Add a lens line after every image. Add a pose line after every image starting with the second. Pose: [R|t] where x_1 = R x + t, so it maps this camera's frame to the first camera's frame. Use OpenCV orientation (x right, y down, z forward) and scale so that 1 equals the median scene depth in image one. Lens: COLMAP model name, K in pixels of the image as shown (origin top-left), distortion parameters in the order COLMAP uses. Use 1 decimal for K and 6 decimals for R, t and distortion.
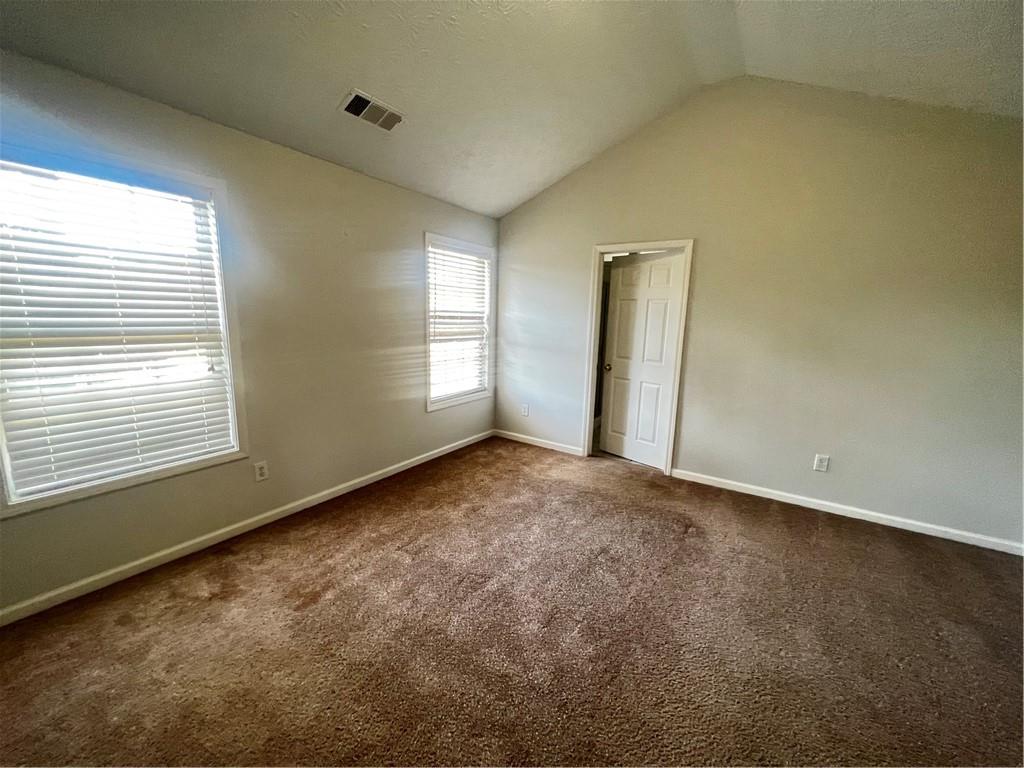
lens RADIAL K [[410.4, 0, 512.0], [0, 410.4, 384.0], [0, 0, 1]] dist [-0.004841, 0.000627]
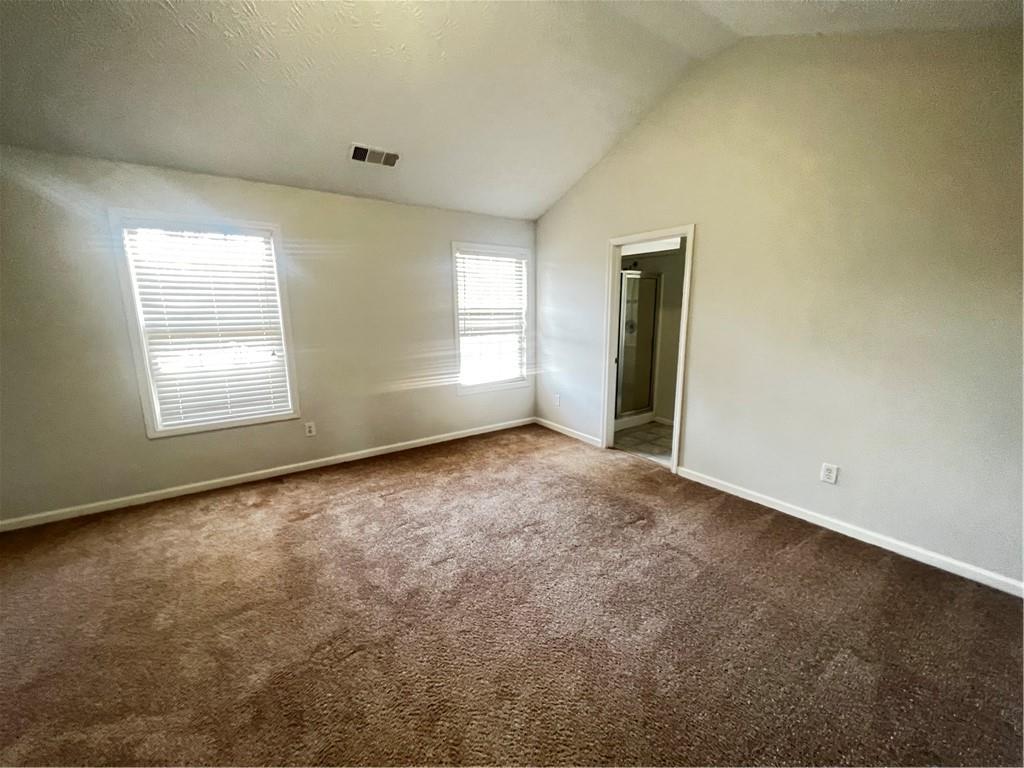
lens RADIAL K [[410.4, 0, 512.0], [0, 410.4, 384.0], [0, 0, 1]] dist [-0.004841, 0.000627]
pose [[0.931100, 0.034707, -0.363109, 0.438947], [-0.031816, 0.999397, 0.013941, 0.016181], [0.363374, -0.001428, 0.931642, -0.034017]]
